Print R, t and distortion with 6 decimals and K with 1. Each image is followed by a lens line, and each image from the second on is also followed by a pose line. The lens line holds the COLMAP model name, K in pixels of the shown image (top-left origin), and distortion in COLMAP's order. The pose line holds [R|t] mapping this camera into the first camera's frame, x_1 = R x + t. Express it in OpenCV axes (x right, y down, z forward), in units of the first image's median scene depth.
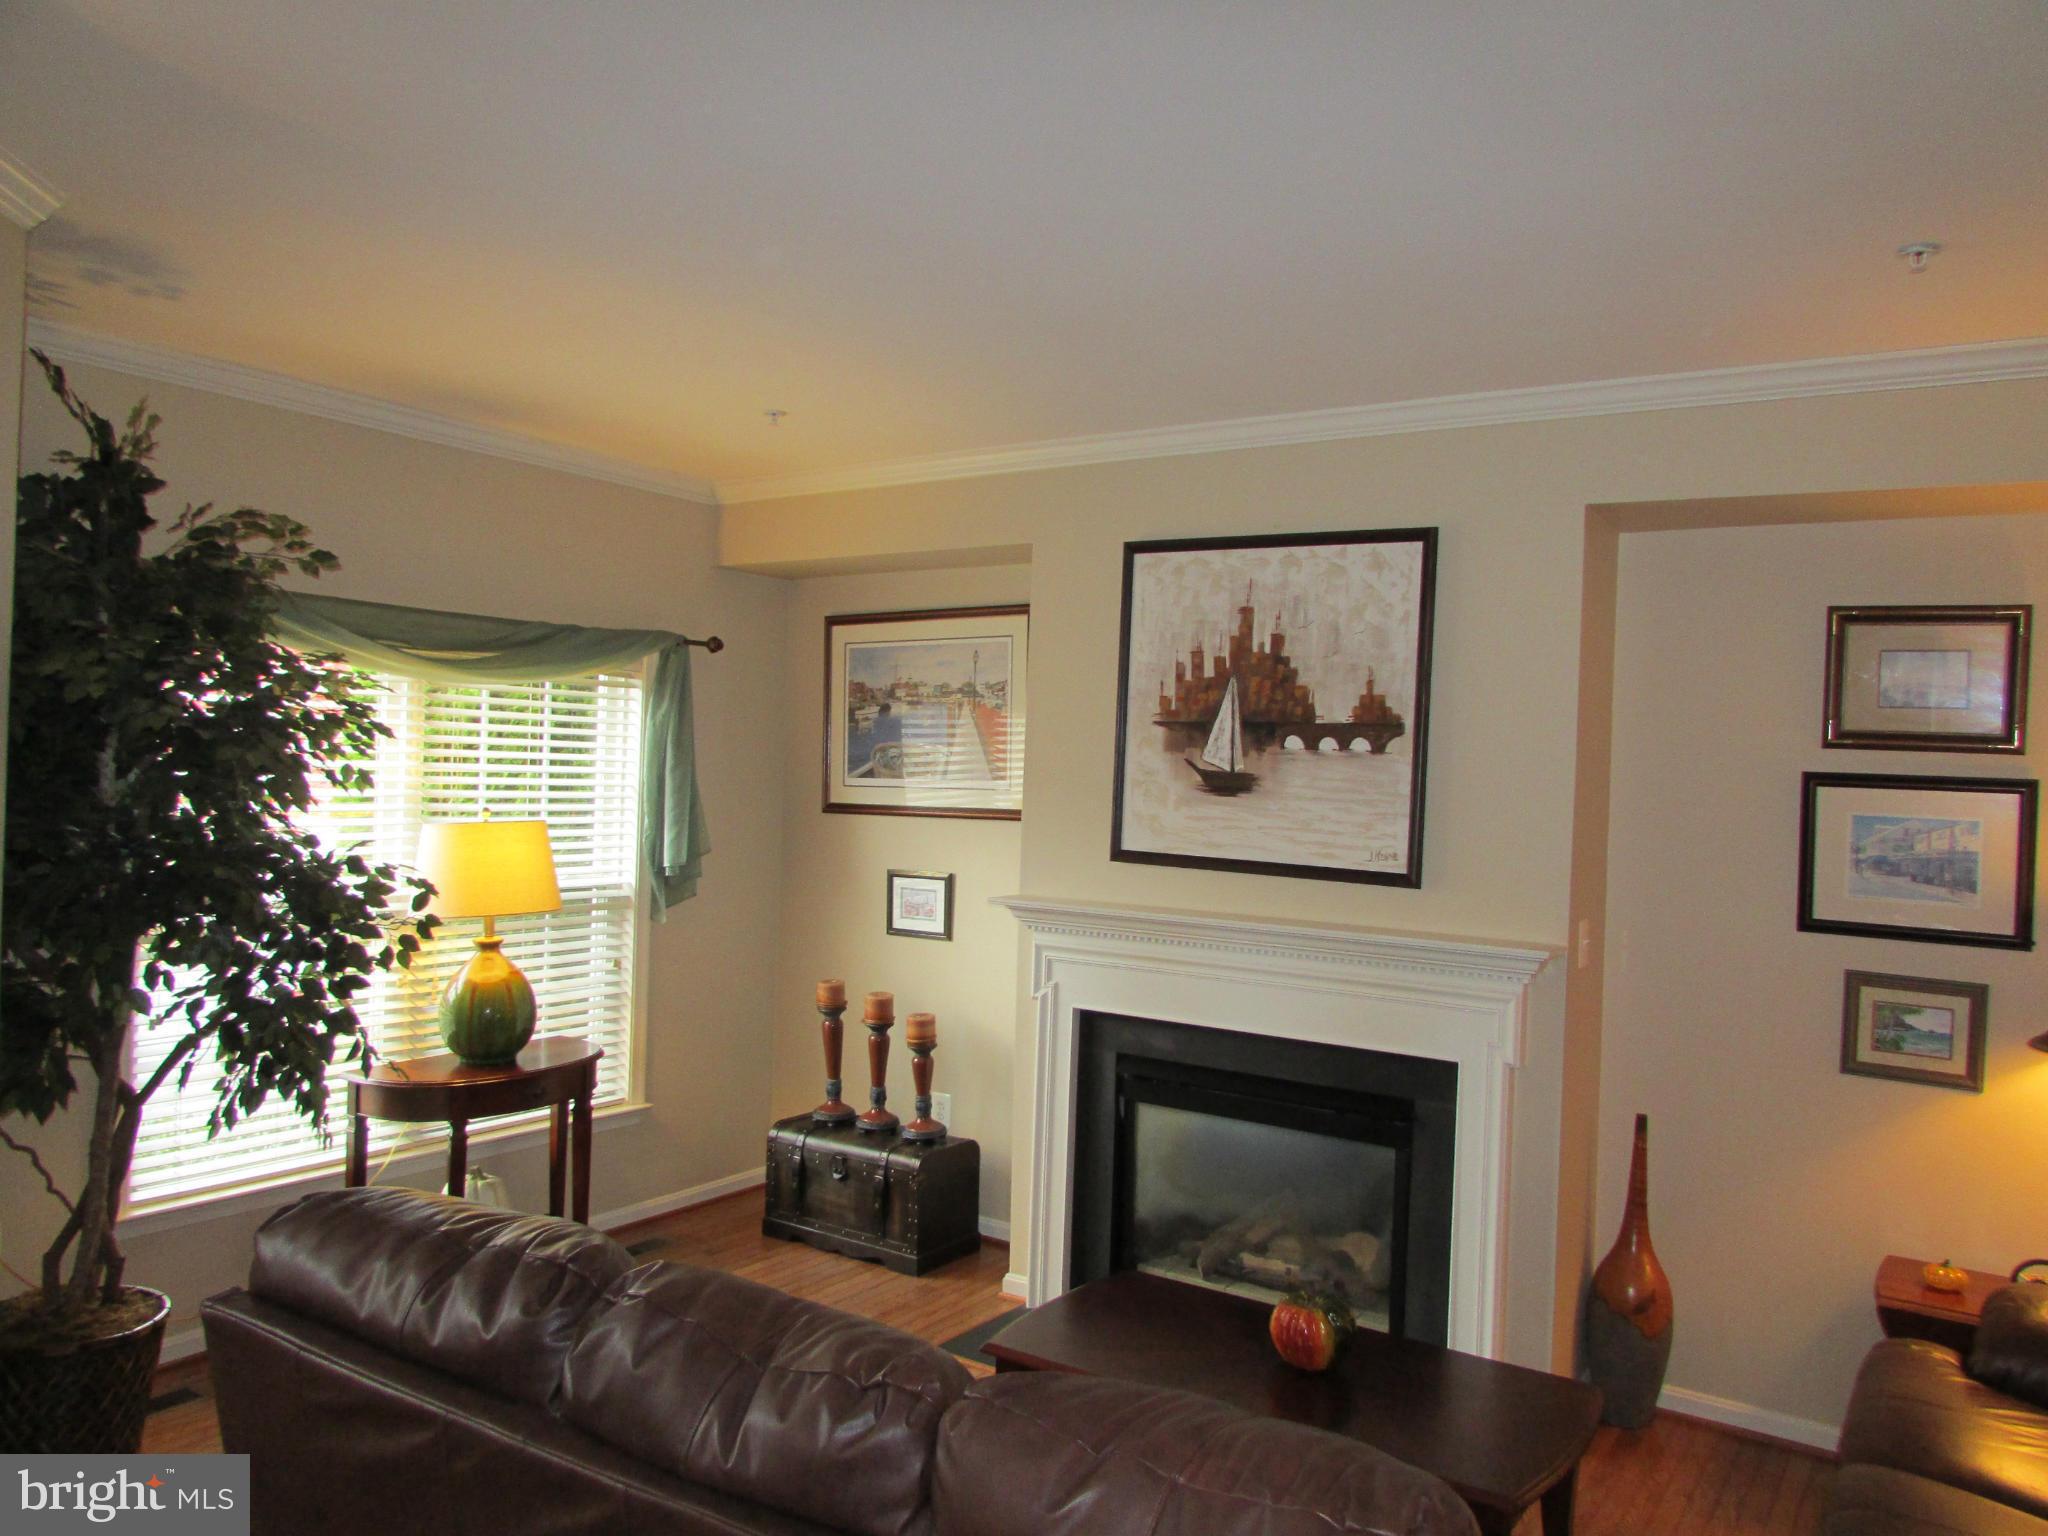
lens RADIAL K [[1452.8, 0, 1031.4], [0, 1452.8, 857.8], [0, 0, 1]] dist [-0.063454, 0.001160]
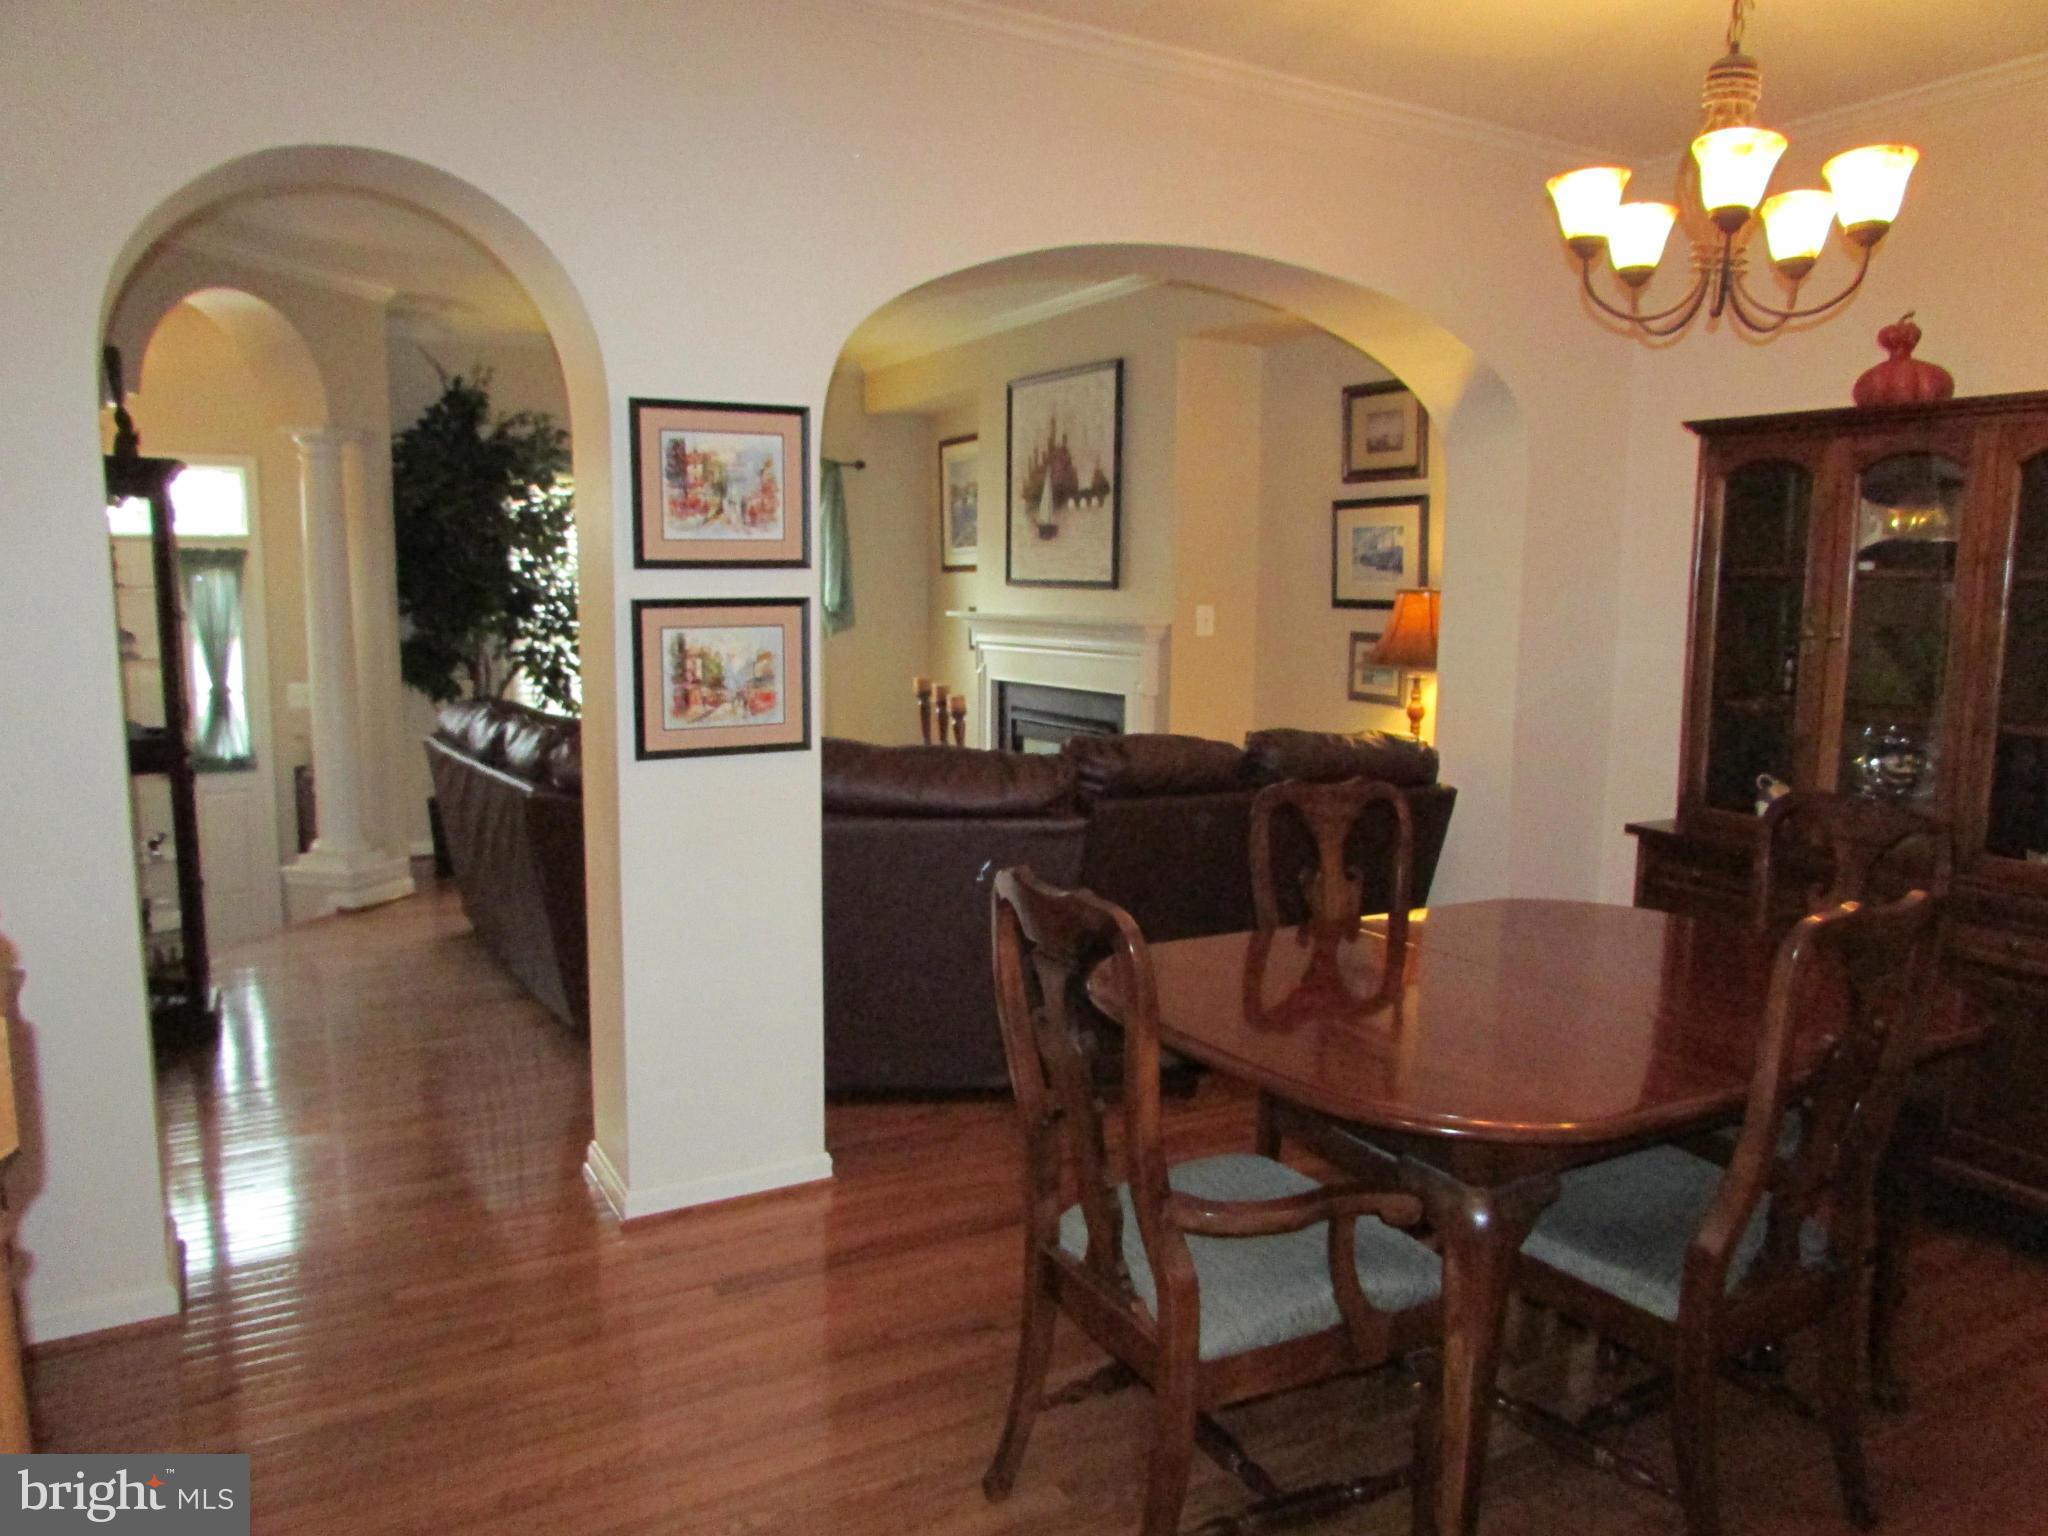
lens RADIAL K [[1465.4, 0, 1035.2], [0, 1465.4, 768.2], [0, 0, 1]] dist [-0.021825, 0.001927]
pose [[0.905789, 0.022003, -0.423157, 0.827189], [0.002612, 0.998342, 0.057502, 0.118979], [0.423720, -0.053190, 0.904230, -0.494876]]
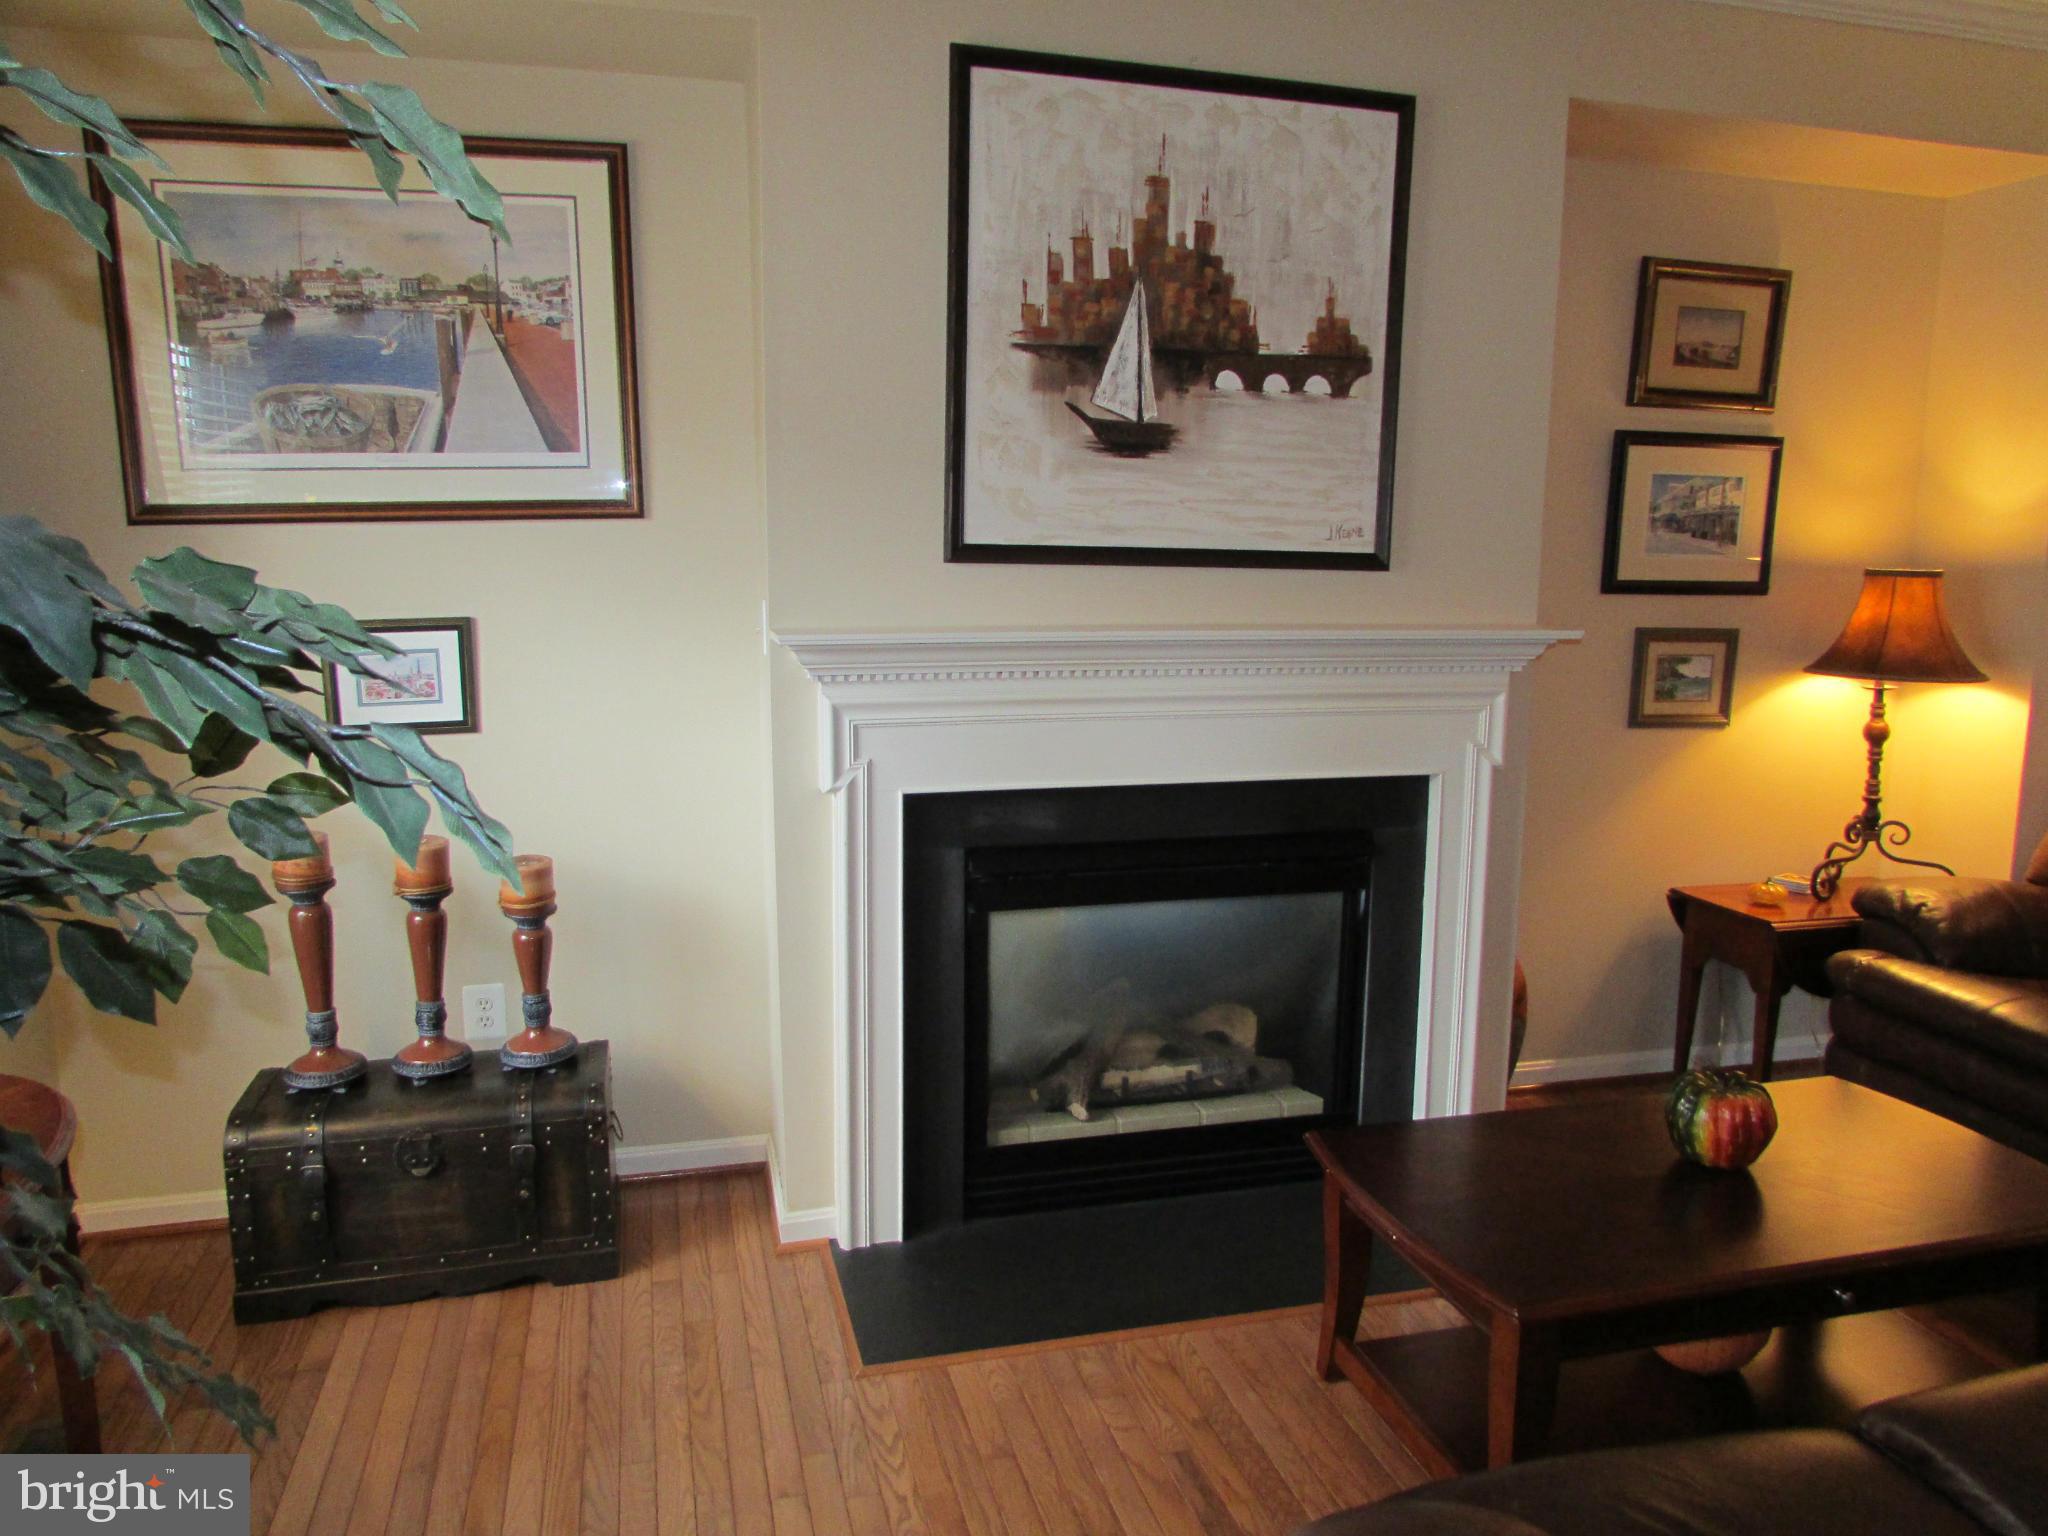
lens RADIAL K [[1373.9, 0, 988.3], [0, 1373.9, 789.5], [0, 0, 1]] dist [-0.023787, 0.001611]
pose [[0.662610, -0.163528, 0.730895, -0.429896], [0.060079, 0.984333, 0.165765, 0.001474], [-0.746551, -0.065926, 0.662053, 0.611942]]
